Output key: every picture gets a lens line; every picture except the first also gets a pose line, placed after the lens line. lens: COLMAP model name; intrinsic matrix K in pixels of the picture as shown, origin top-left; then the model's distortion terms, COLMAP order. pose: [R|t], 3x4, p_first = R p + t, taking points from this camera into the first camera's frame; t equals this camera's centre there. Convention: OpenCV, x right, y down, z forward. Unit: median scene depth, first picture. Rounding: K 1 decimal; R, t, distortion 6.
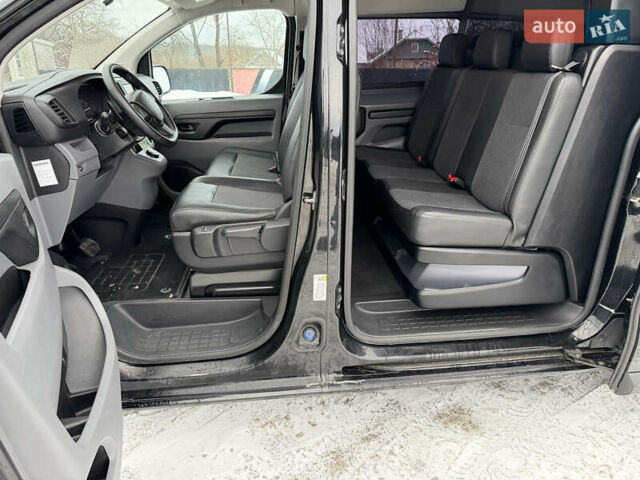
lens RADIAL K [[451.8, 0, 319.1], [0, 451.8, 229.2], [0, 0, 1]] dist [0.081767, -0.104314]
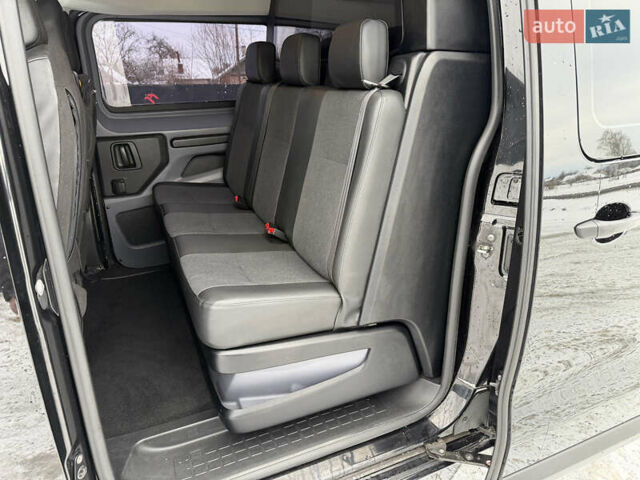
lens RADIAL K [[451.8, 0, 319.1], [0, 451.8, 229.2], [0, 0, 1]] dist [0.081767, -0.104314]
pose [[0.954038, -0.102223, 0.281711, 0.184125], [0.110798, 0.993735, -0.014635, -0.104235], [-0.278450, 0.045175, 0.959388, 0.293531]]
